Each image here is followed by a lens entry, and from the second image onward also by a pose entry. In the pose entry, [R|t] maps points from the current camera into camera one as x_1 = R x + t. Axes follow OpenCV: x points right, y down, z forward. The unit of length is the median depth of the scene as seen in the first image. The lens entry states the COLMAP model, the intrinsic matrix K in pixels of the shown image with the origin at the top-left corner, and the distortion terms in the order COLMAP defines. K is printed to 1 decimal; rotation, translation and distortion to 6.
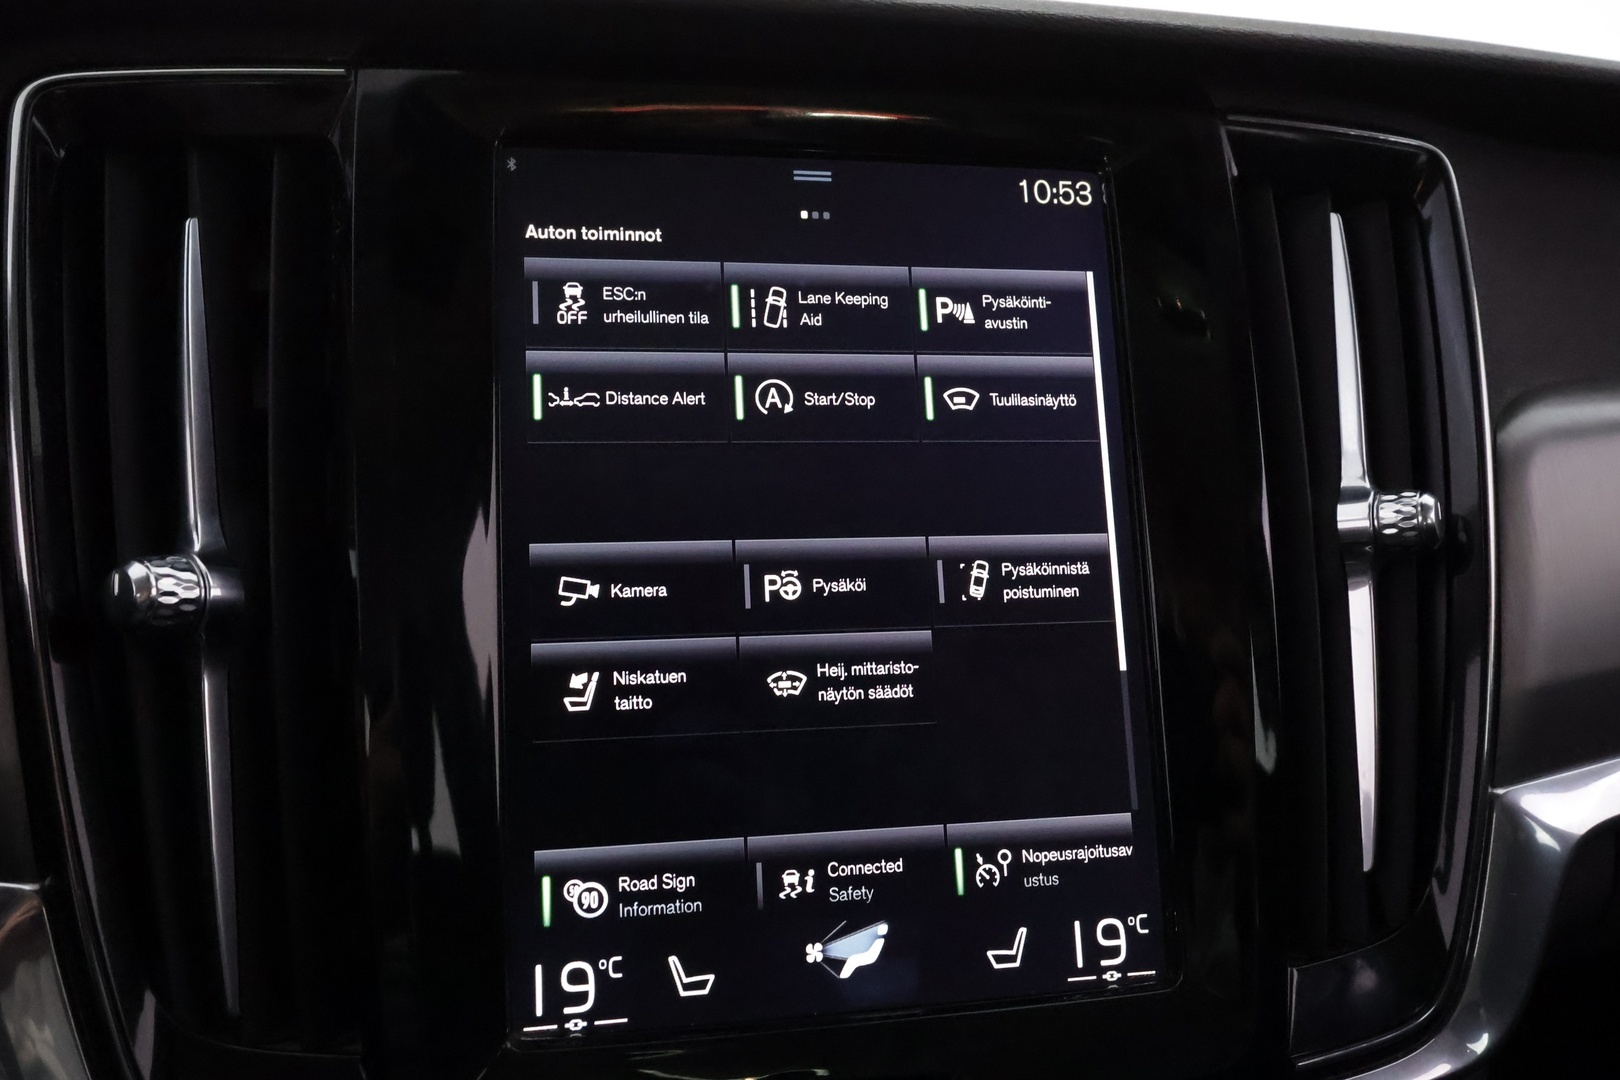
lens RADIAL K [[1260.5, 0, 809.1], [0, 1260.5, 543.0], [0, 0, 1]] dist [0.000855, -0.013559]
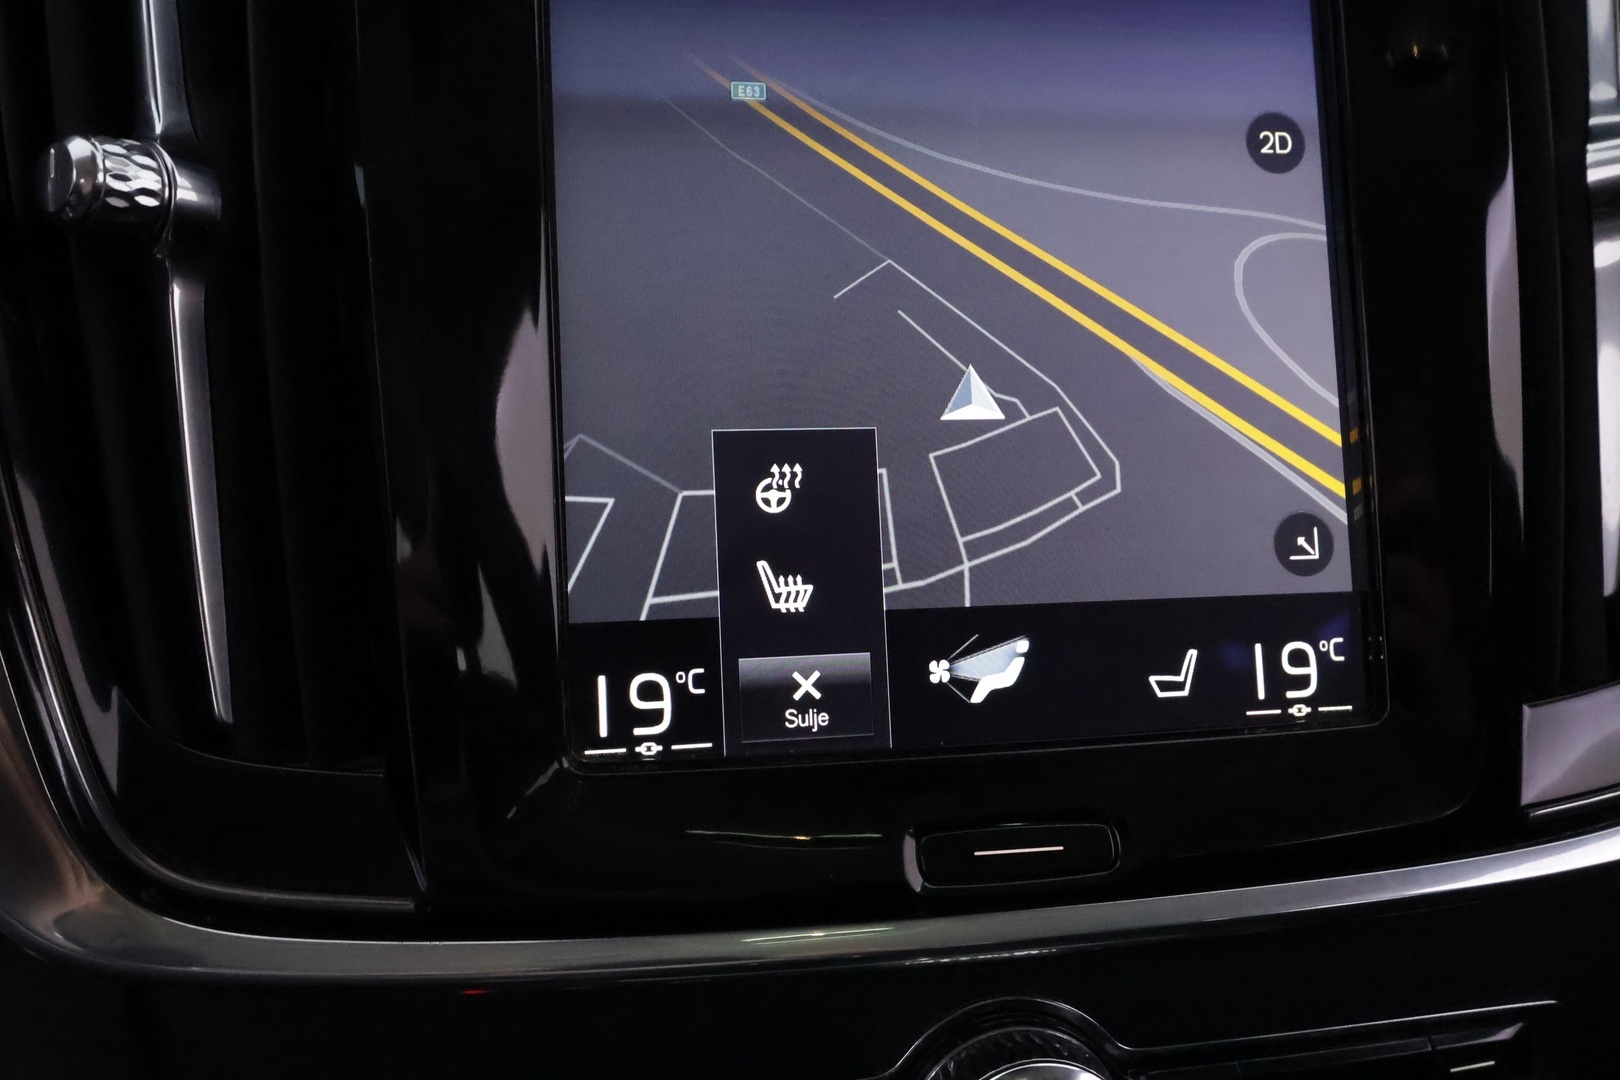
lens RADIAL K [[1260.5, 0, 812.3], [0, 1260.5, 539.6], [0, 0, 1]] dist [0.000855, -0.013559]
pose [[0.999759, 0.002446, -0.021817, -0.059814], [-0.000659, 0.996670, 0.081541, 0.173885], [0.021944, -0.081507, 0.996431, 0.197194]]
